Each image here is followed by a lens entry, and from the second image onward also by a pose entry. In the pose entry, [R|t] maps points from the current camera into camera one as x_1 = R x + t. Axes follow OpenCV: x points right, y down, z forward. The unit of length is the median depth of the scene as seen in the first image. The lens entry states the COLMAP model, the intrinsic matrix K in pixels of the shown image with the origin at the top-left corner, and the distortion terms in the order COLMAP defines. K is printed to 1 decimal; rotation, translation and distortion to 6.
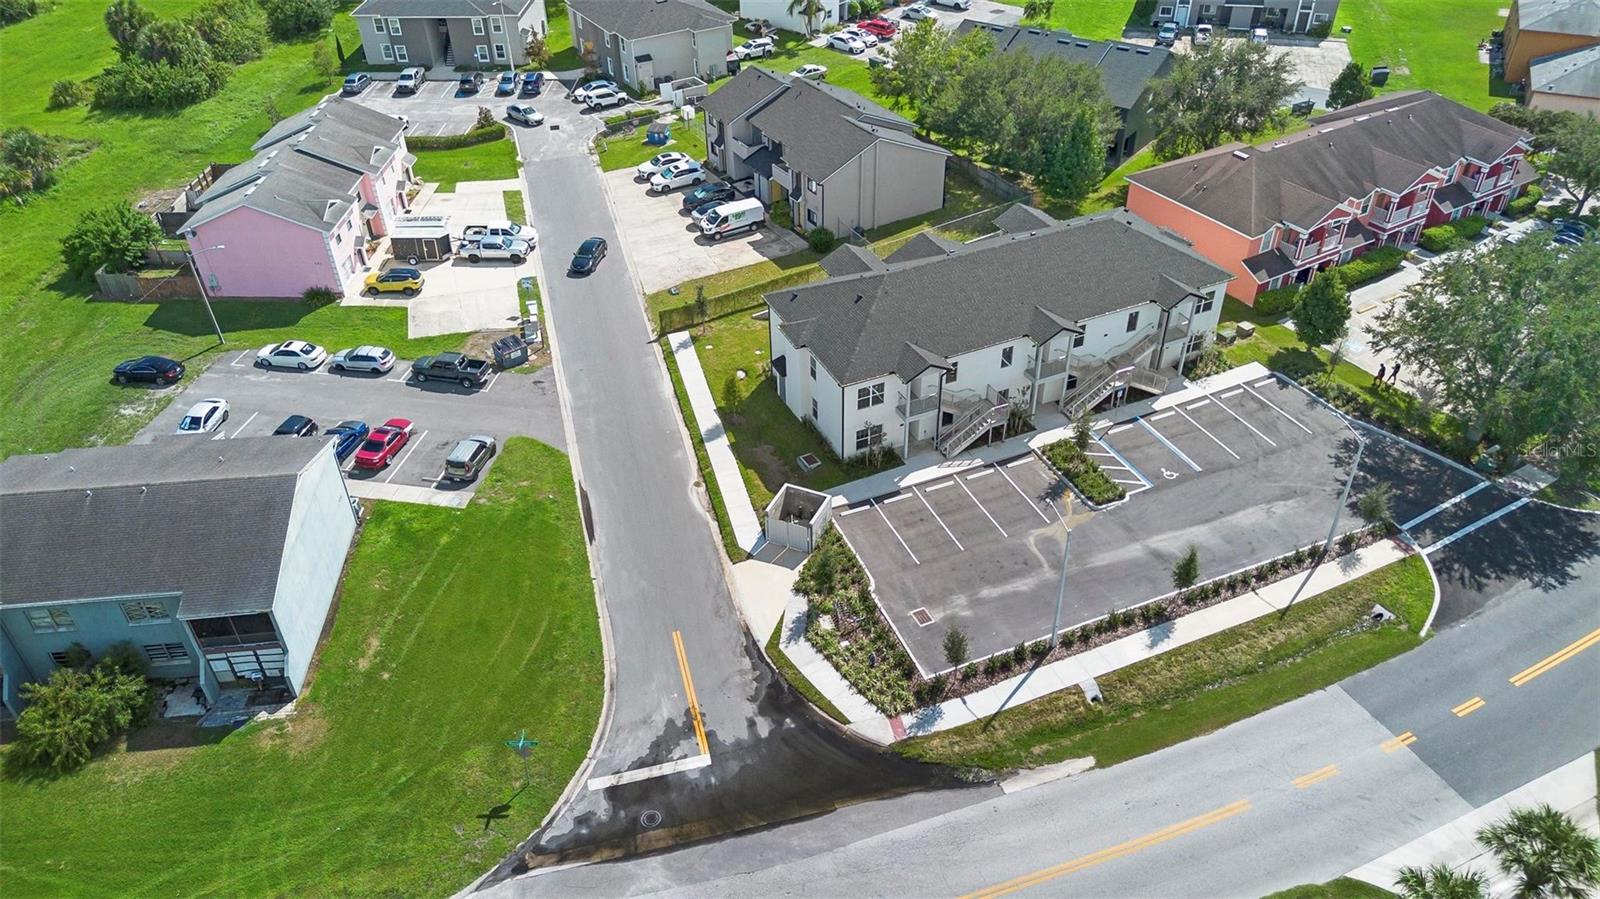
lens RADIAL K [[1131.5, 0, 800.0], [0, 1131.5, 449.5], [0, 0, 1]] dist [0.071863, -0.076362]
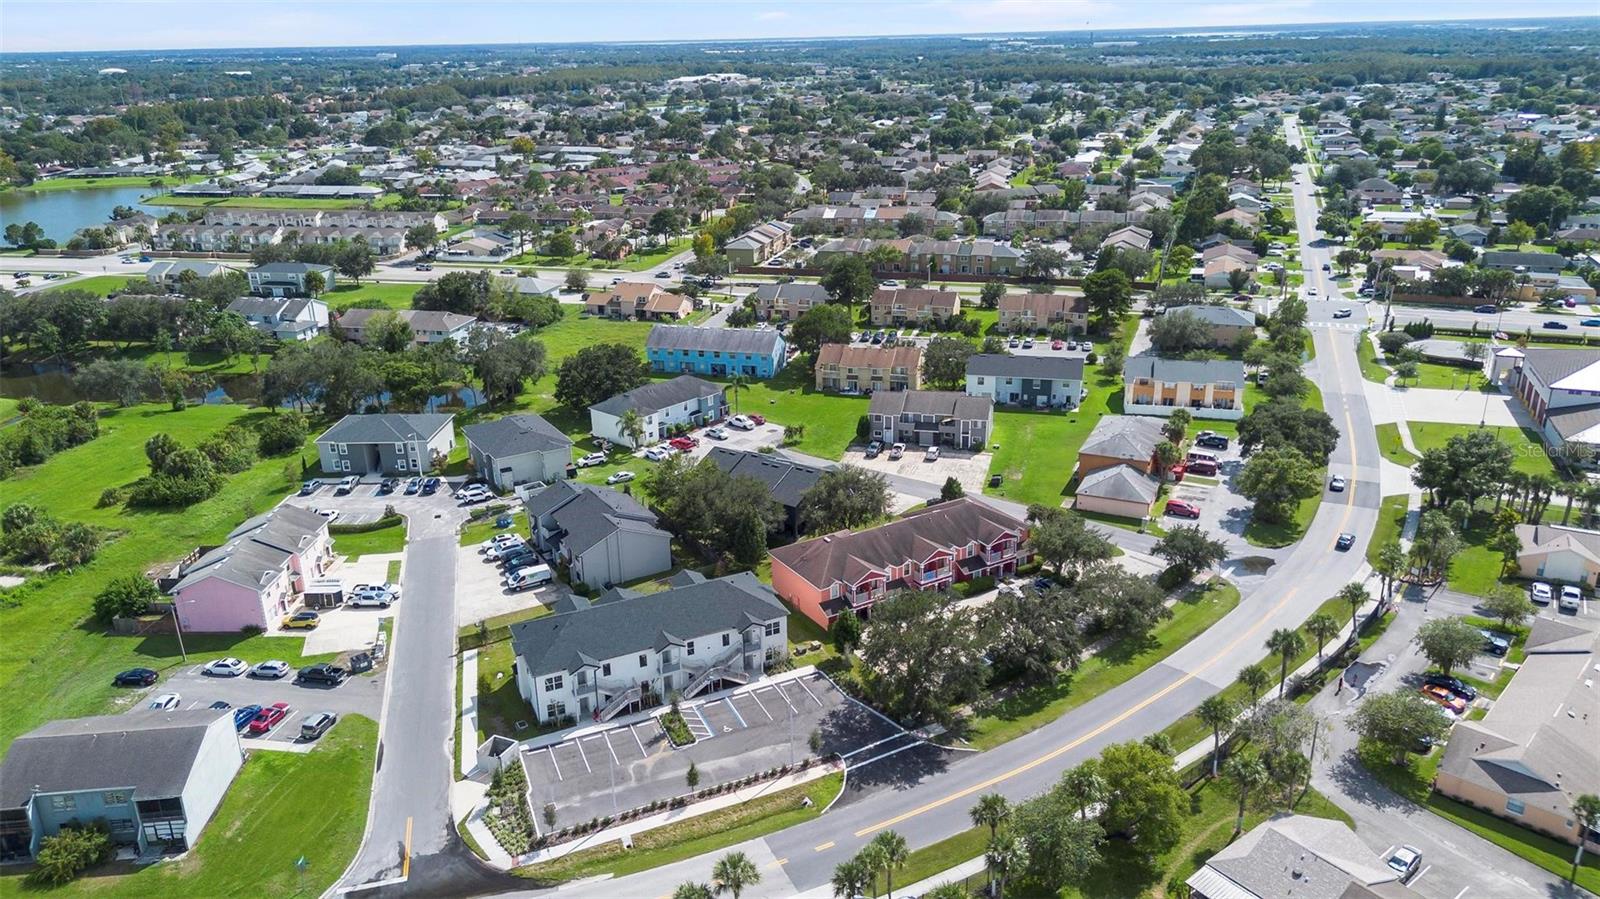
lens RADIAL K [[1131.5, 0, 800.0], [0, 1131.5, 449.5], [0, 0, 1]] dist [0.071863, -0.076362]
pose [[0.999989, -0.004243, 0.002053, 0.393540], [0.004657, 0.956734, -0.290925, 0.106574], [-0.000730, 0.290932, 0.956744, -0.692263]]
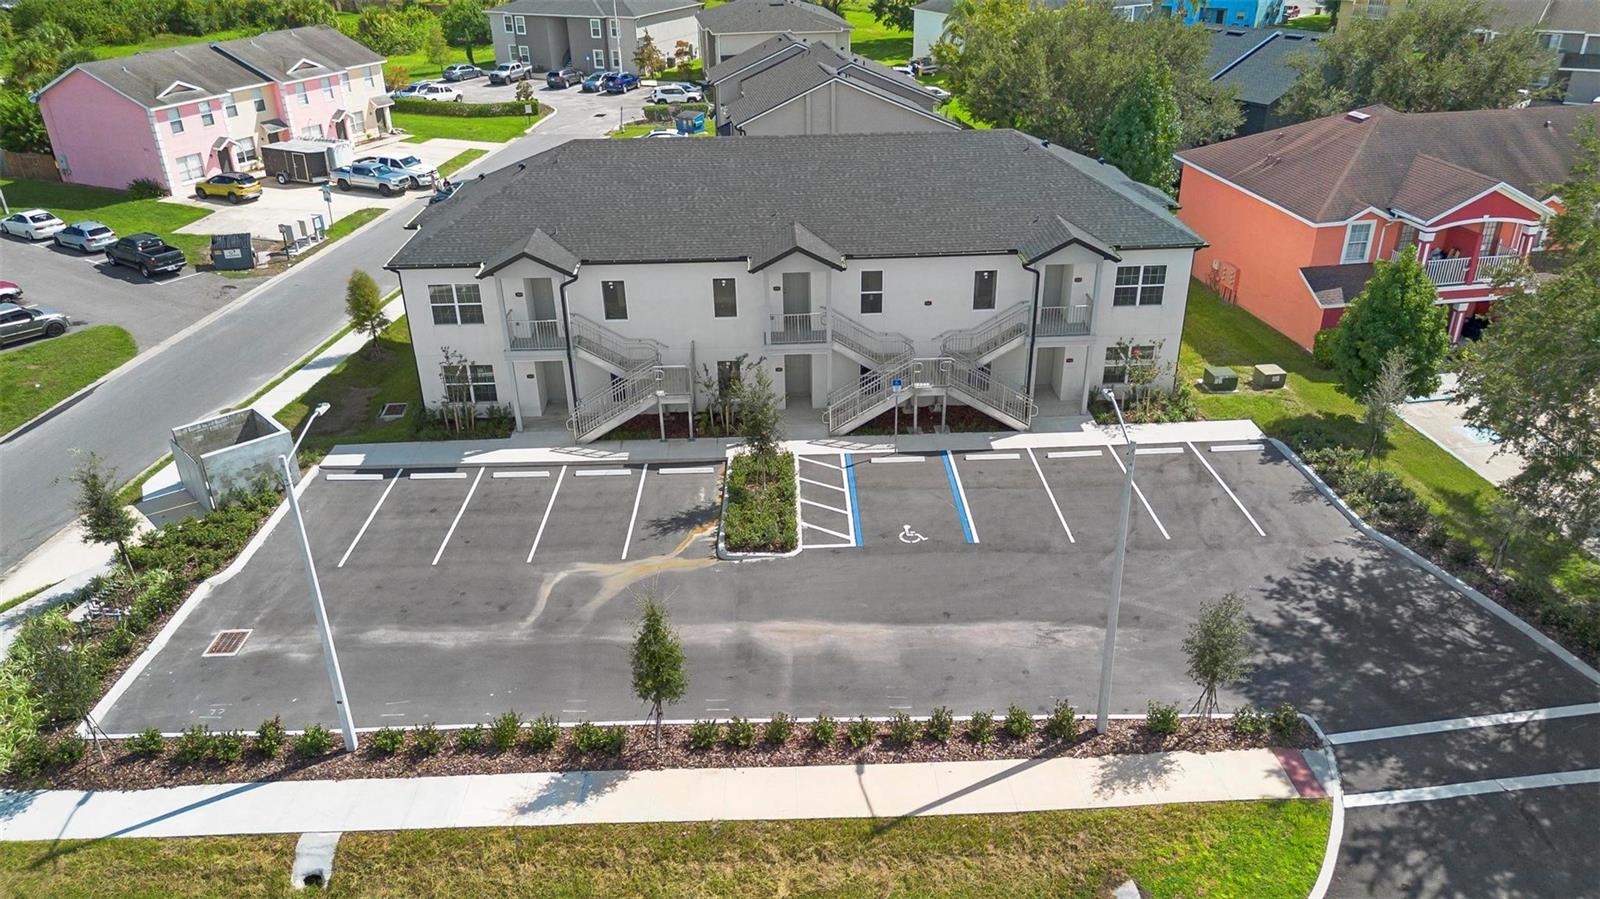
lens RADIAL K [[1131.5, 0, 800.0], [0, 1131.5, 449.5], [0, 0, 1]] dist [0.071863, -0.076362]
pose [[0.922611, 0.175612, -0.343437, 0.406105], [-0.231624, 0.964186, -0.129209, 0.056091], [0.308447, 0.198758, 0.930245, 0.459325]]
